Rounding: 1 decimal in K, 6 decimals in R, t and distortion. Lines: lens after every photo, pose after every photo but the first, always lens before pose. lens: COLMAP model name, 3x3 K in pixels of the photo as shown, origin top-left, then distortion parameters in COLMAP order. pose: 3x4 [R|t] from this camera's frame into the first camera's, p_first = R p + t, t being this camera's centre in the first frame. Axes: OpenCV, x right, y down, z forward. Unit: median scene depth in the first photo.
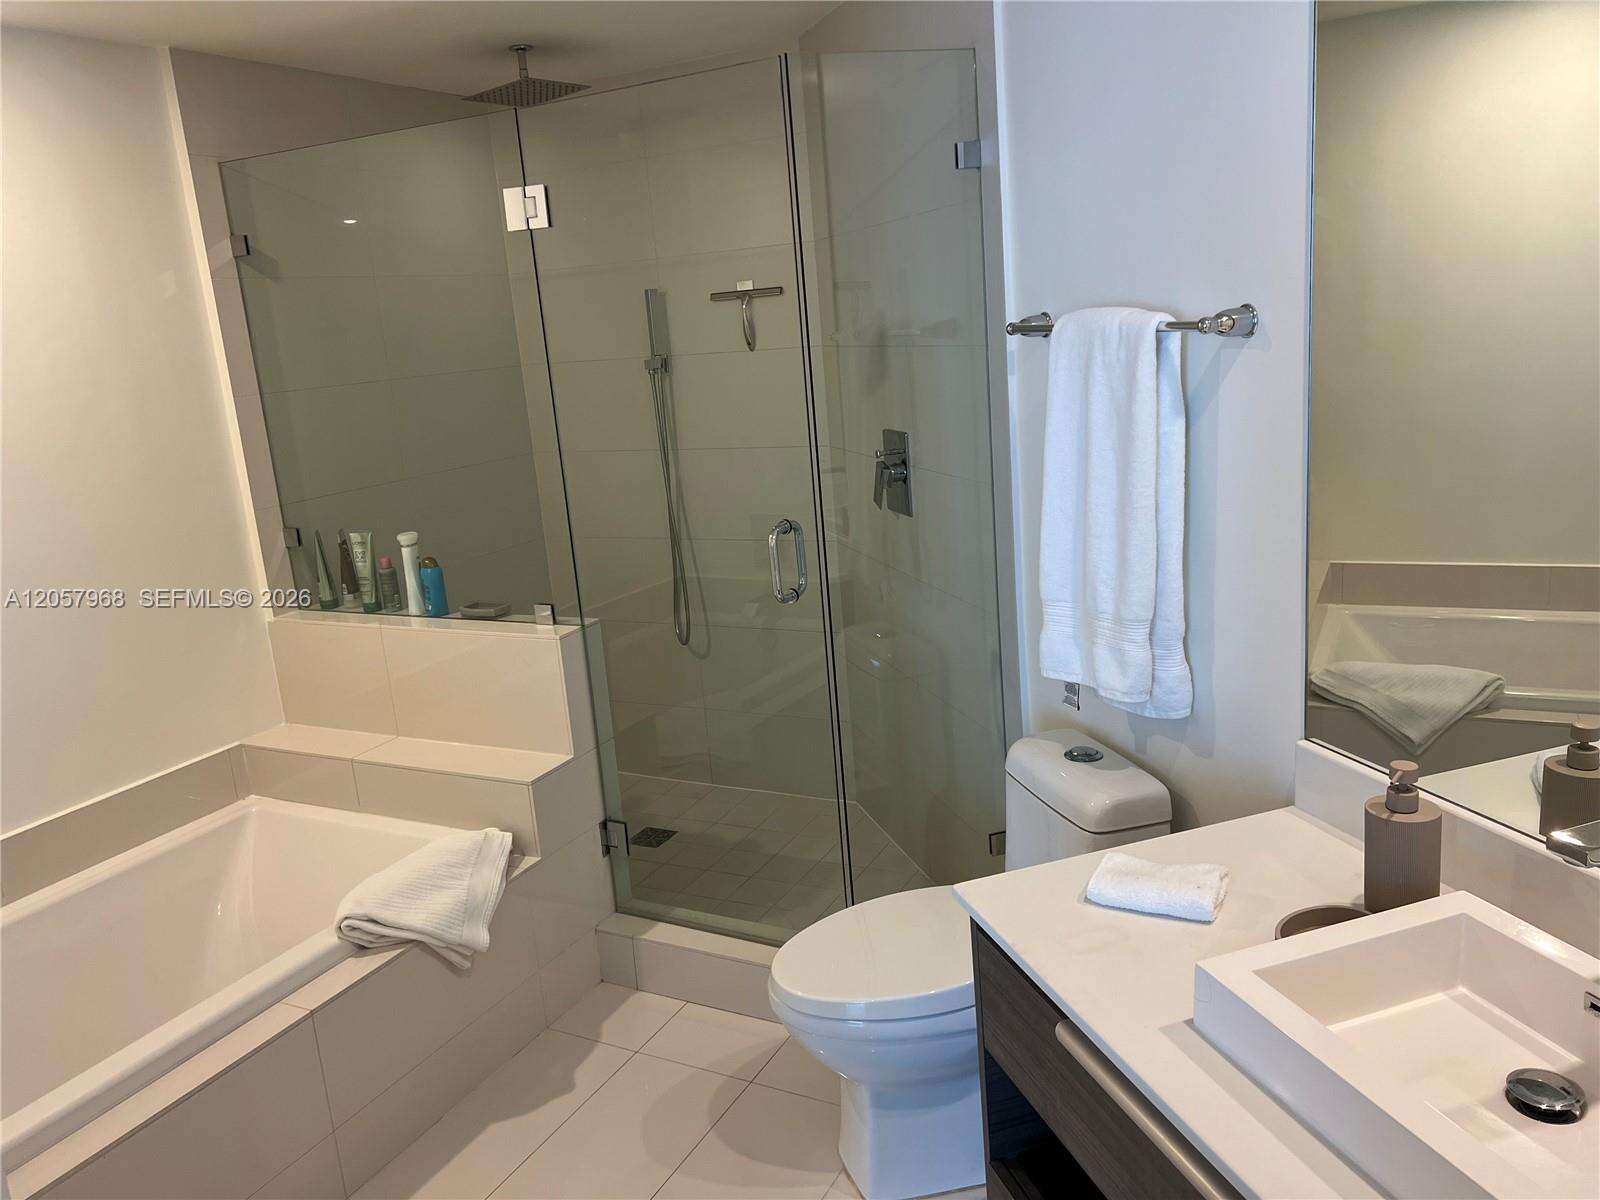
lens RADIAL K [[1200.3, 0, 809.5], [0, 1200.3, 594.0], [0, 0, 1]] dist [0.062963, -0.076625]
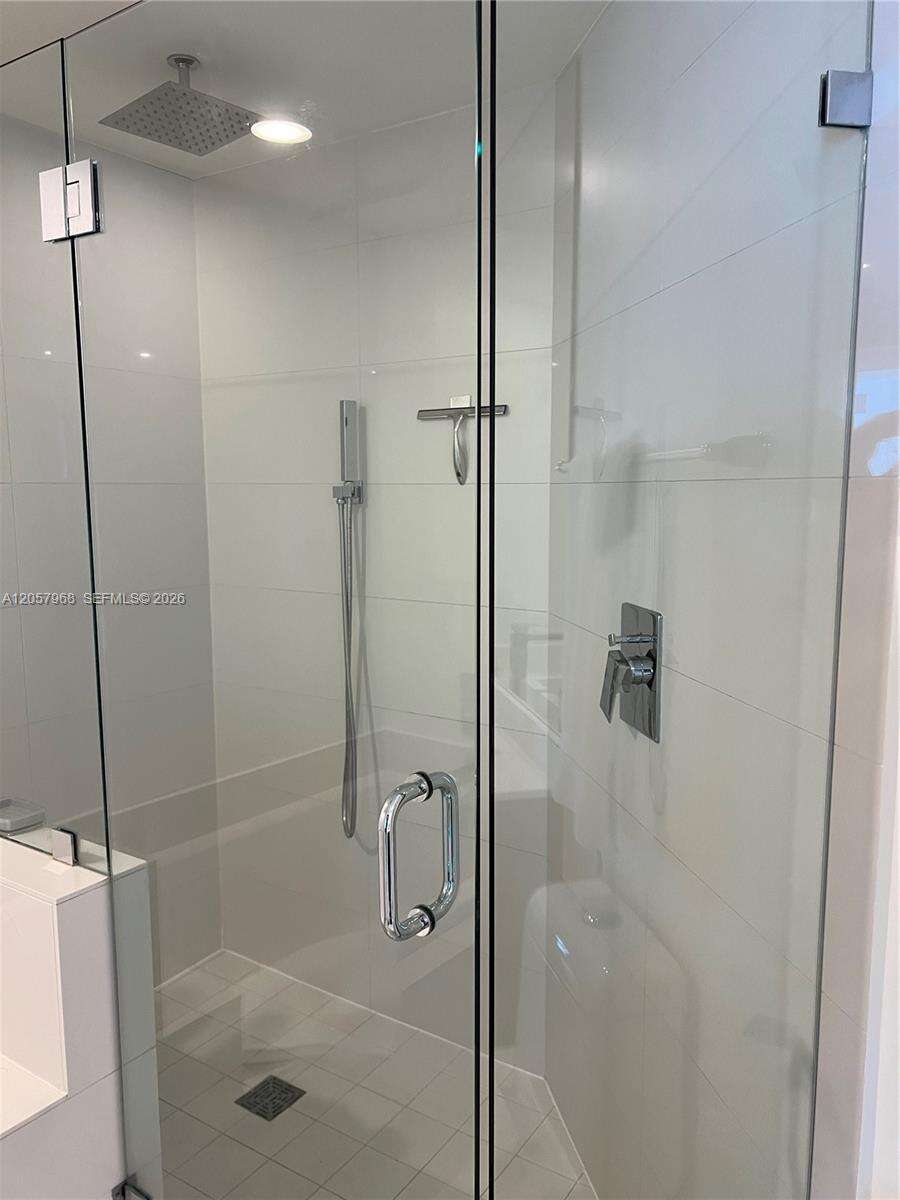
lens RADIAL K [[903.6, 0, 450.4], [0, 903.6, 614.1], [0, 0, 1]] dist [0.065541, -0.077783]
pose [[0.989448, 0.090400, -0.113224, 0.032857], [-0.099950, 0.991632, -0.081712, -0.108634], [0.104890, 0.092167, 0.990204, 0.673456]]
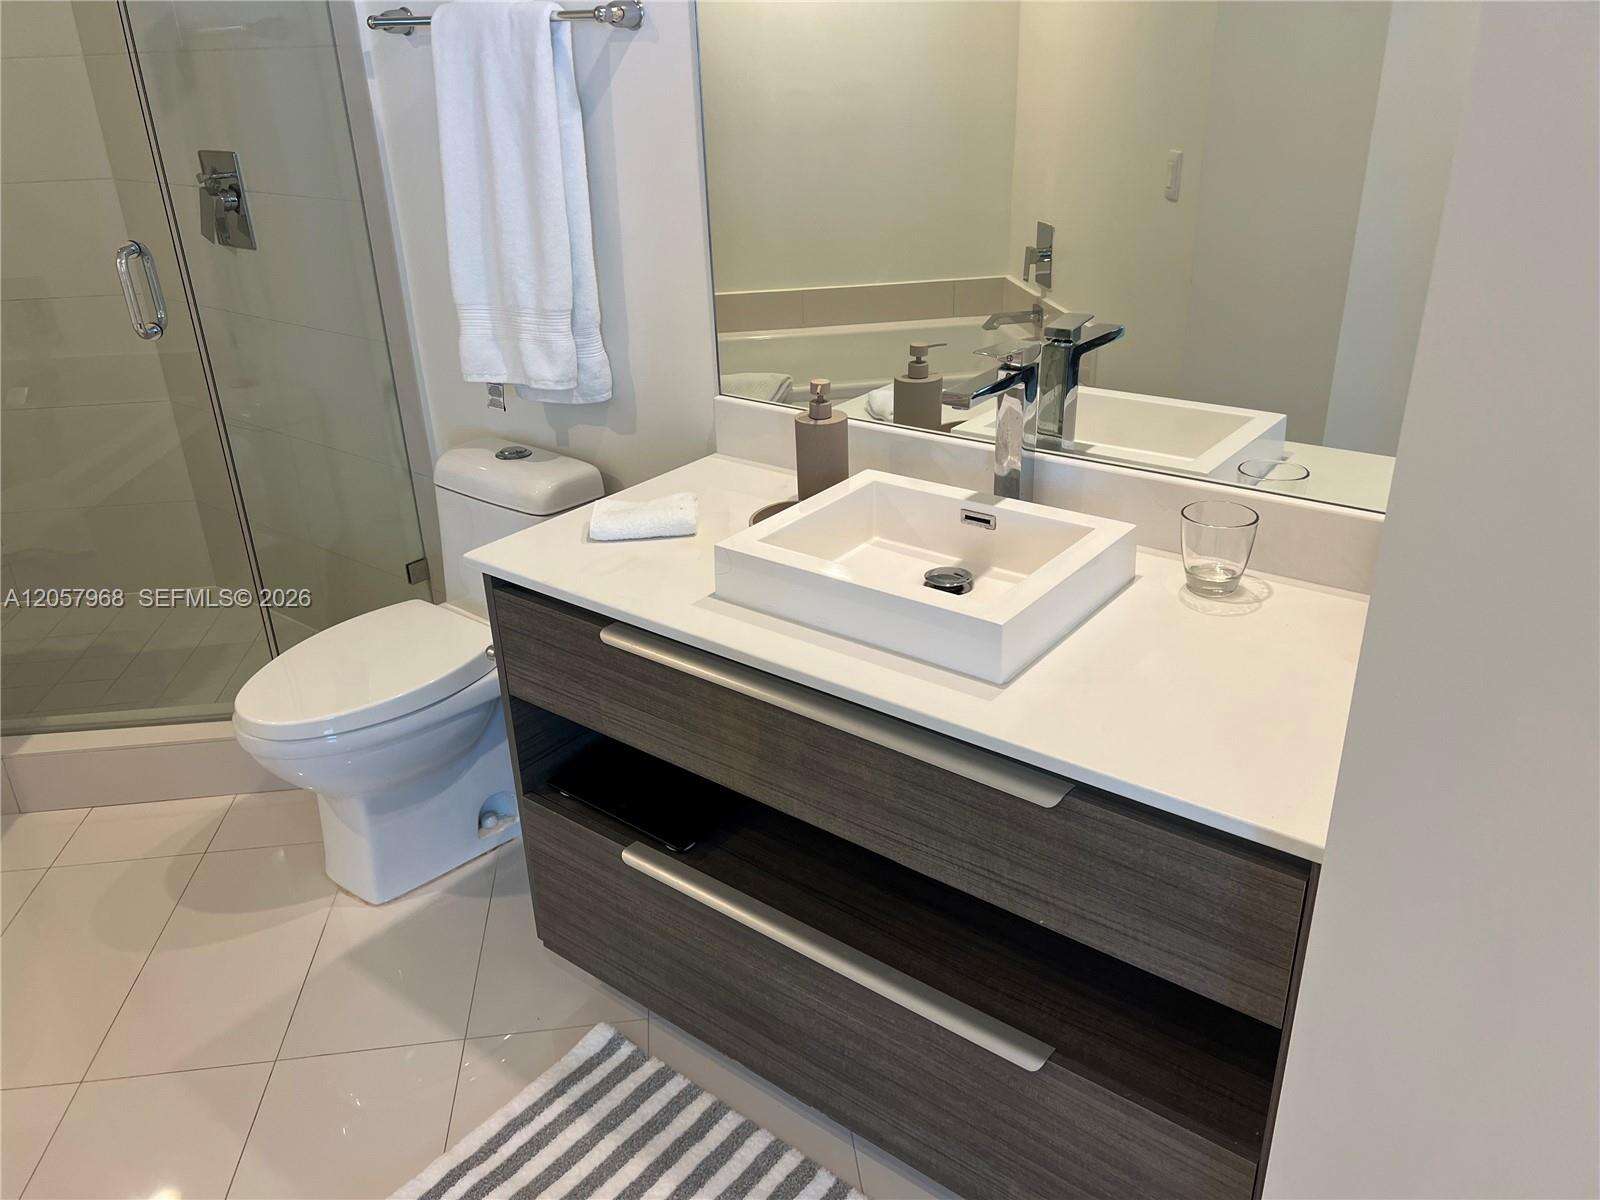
lens RADIAL K [[1200.3, 0, 809.5], [0, 1200.3, 594.0], [0, 0, 1]] dist [0.062963, -0.076625]
pose [[0.815356, -0.182843, 0.549329, -0.169933], [0.094538, 0.978134, 0.185249, 0.082102], [-0.571189, -0.099112, 0.814813, -0.034559]]
